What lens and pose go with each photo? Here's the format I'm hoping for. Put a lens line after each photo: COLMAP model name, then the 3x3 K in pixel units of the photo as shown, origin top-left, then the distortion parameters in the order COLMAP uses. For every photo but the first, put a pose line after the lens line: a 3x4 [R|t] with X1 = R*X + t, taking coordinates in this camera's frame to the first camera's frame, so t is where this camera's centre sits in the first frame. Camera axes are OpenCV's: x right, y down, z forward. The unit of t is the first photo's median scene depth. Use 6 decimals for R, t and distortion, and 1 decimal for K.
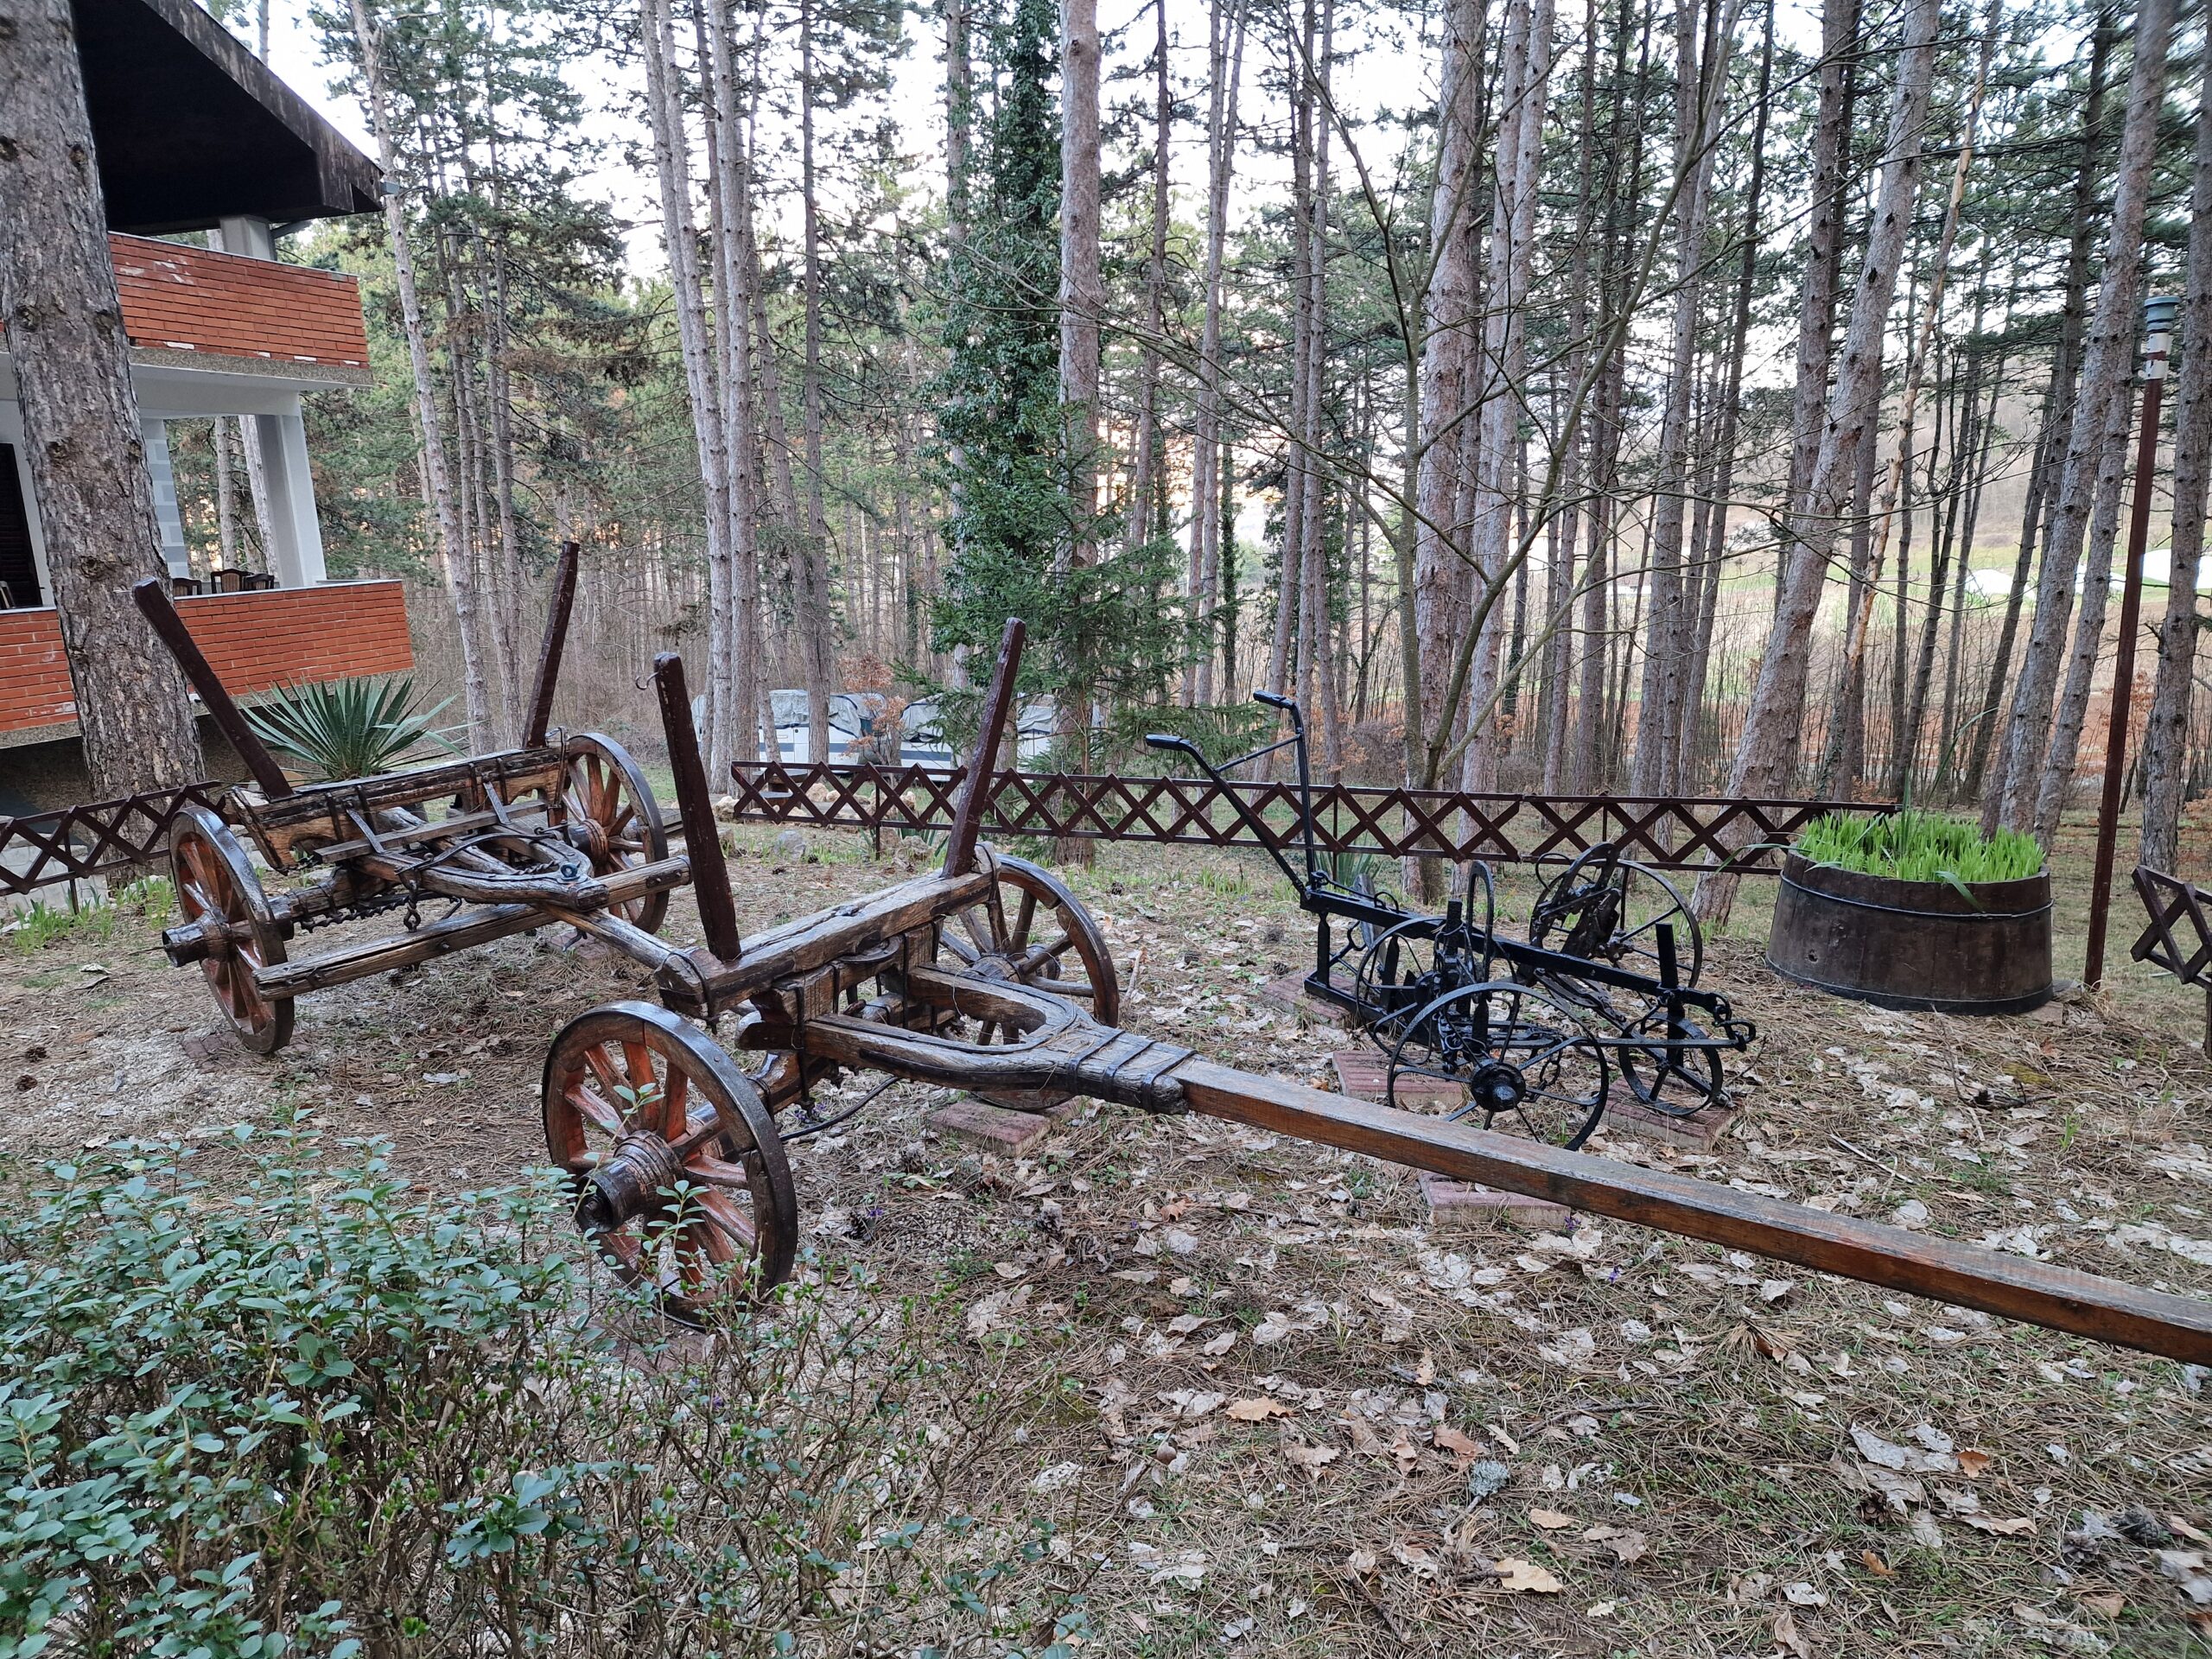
lens RADIAL K [[1519.5, 0, 1106.0], [0, 1519.5, 829.5], [0, 0, 1]] dist [0.000998, -0.000091]
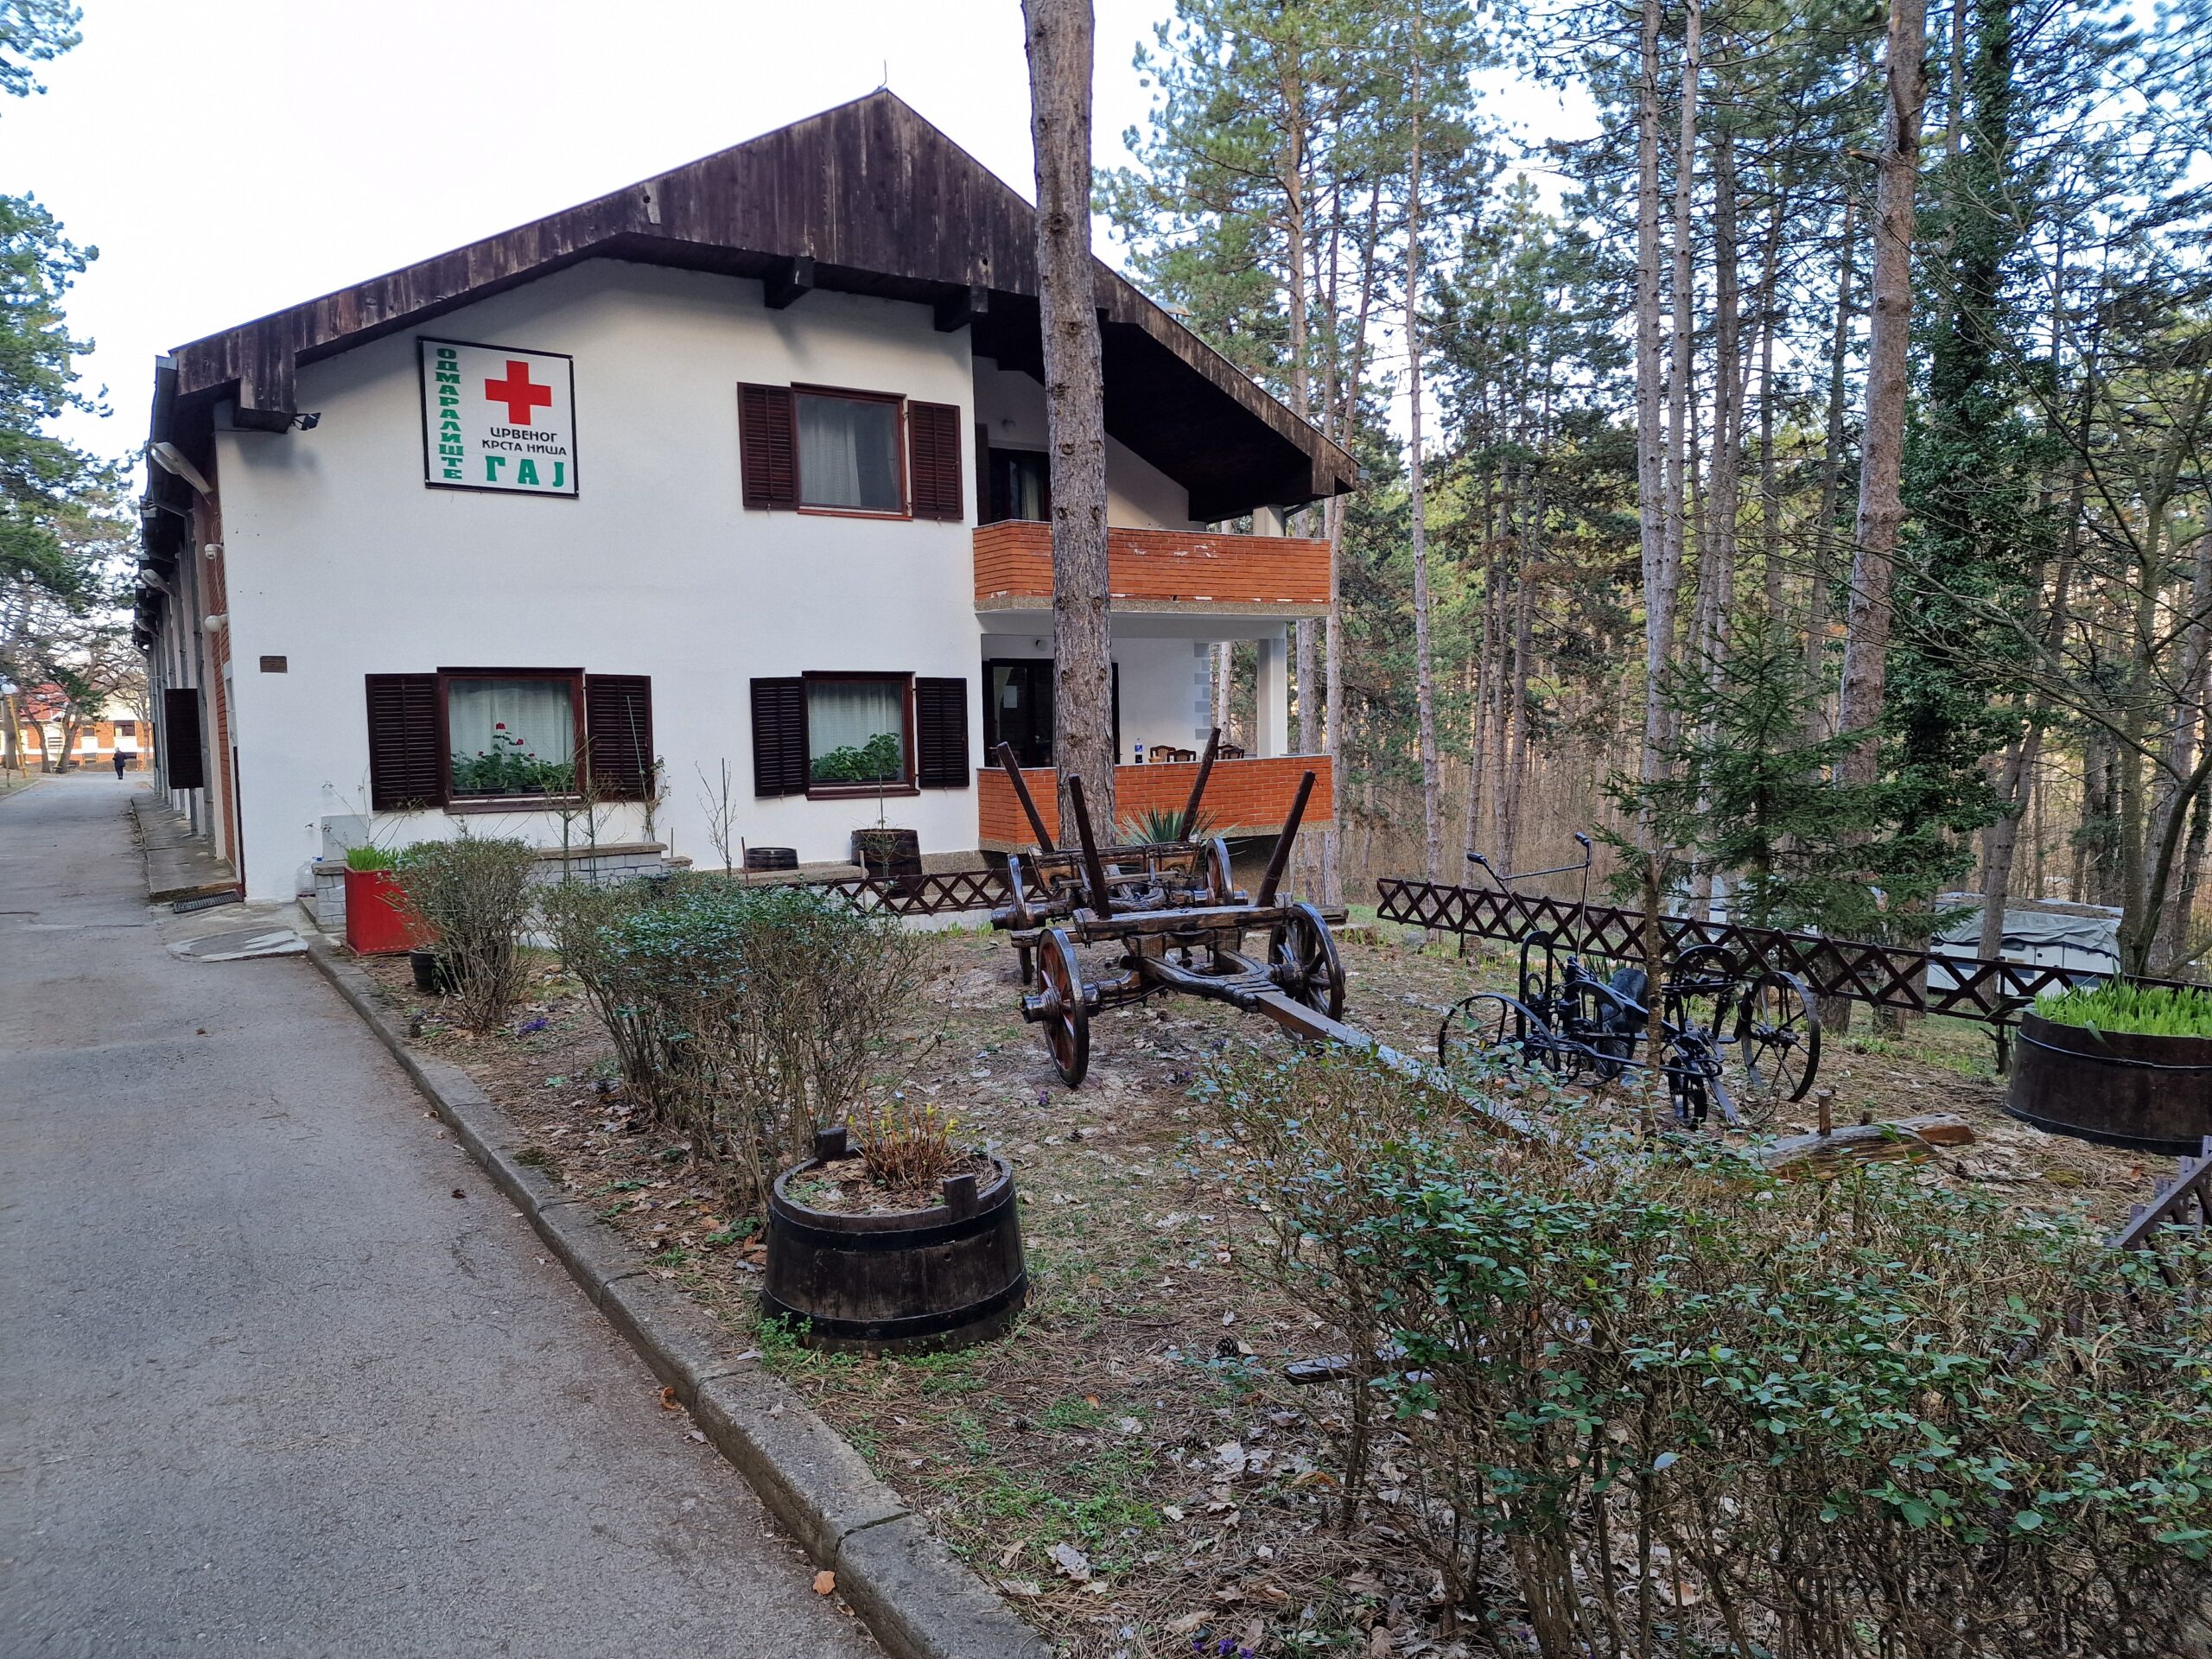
lens RADIAL K [[1437.9, 0, 1106.0], [0, 1437.9, 829.5], [0, 0, 1]] dist [0.026582, -0.001391]
pose [[0.747826, 0.047733, -0.662177, 0.253745], [-0.119736, 0.990753, -0.063805, 0.014534], [0.653008, 0.127002, 0.746626, -0.100433]]
